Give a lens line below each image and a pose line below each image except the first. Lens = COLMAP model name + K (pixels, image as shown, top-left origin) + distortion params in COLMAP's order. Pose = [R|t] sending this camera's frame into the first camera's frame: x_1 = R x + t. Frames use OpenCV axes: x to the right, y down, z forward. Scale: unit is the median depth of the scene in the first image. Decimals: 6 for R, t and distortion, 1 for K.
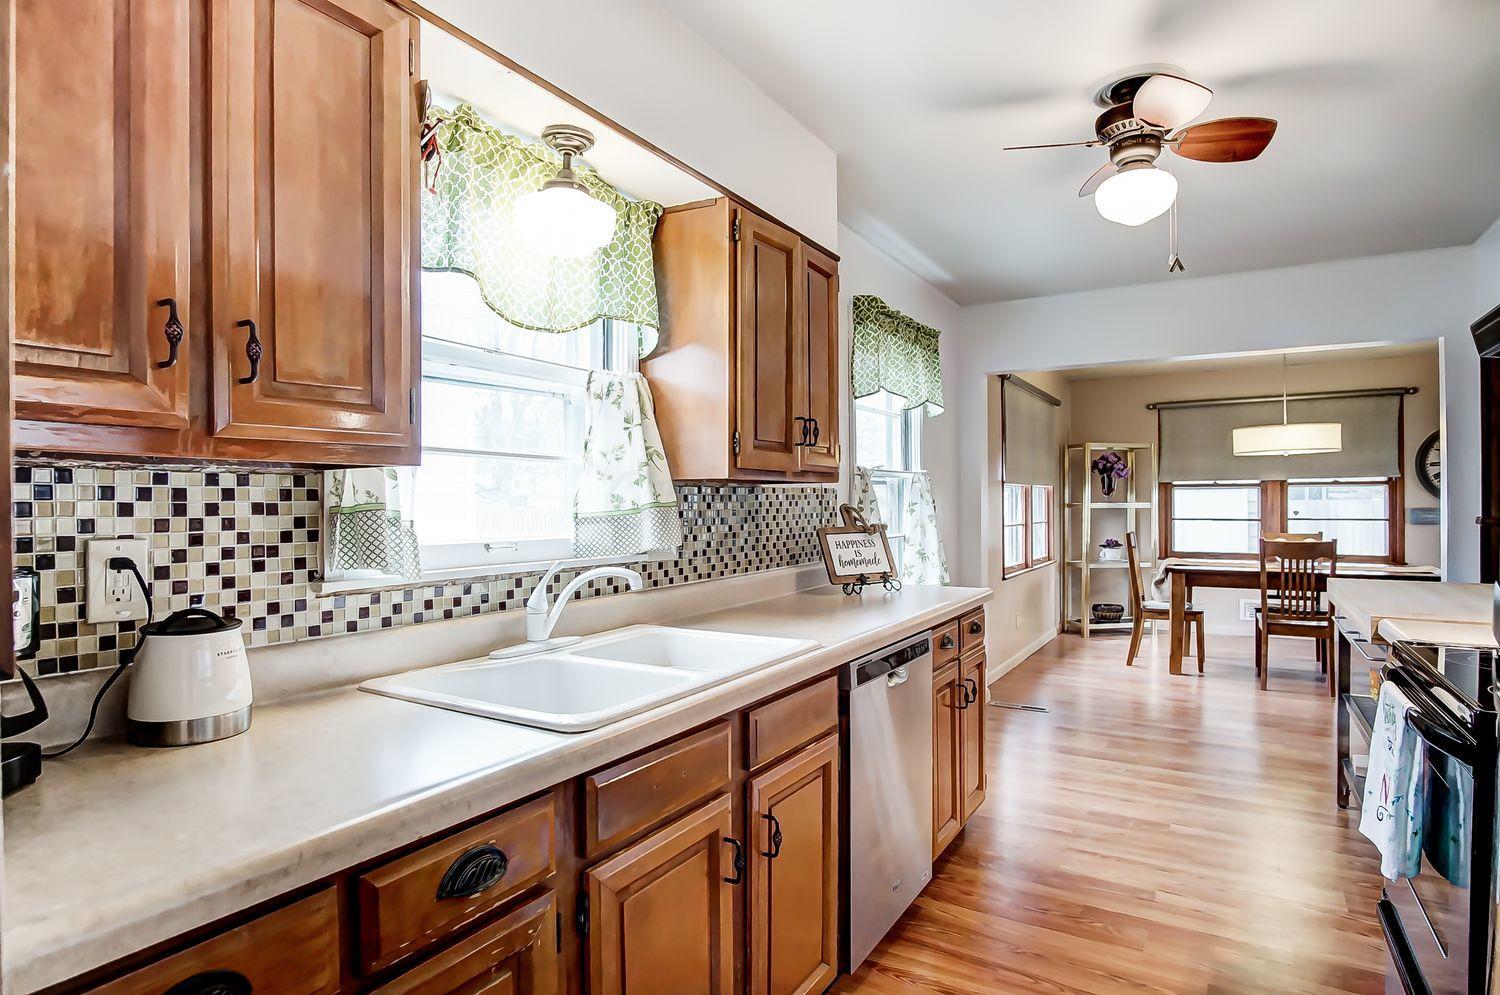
lens RADIAL K [[812.3, 0, 750.4], [0, 812.3, 505.5], [0, 0, 1]] dist [-0.023144, 0.000469]
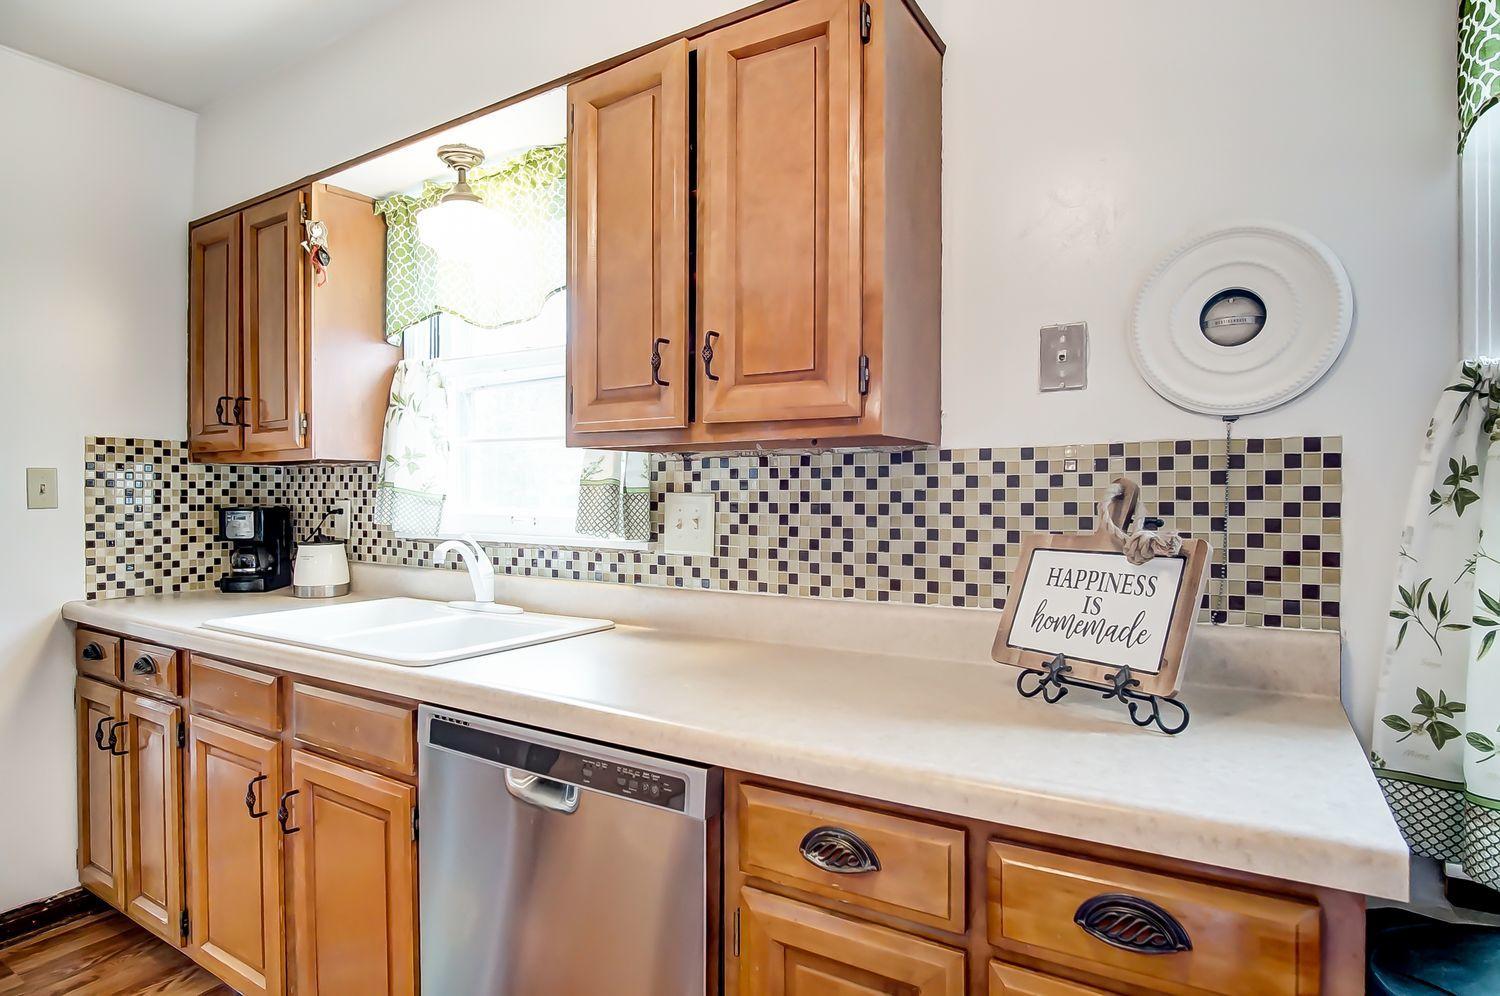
lens RADIAL K [[812.3, 0, 747.8], [0, 812.3, 502.9], [0, 0, 1]] dist [-0.023144, 0.000469]
pose [[-0.023240, 0.018488, -0.999559, 0.630696], [-0.003024, 0.999823, 0.018563, 0.003400], [0.999725, 0.003454, -0.023180, 1.015802]]
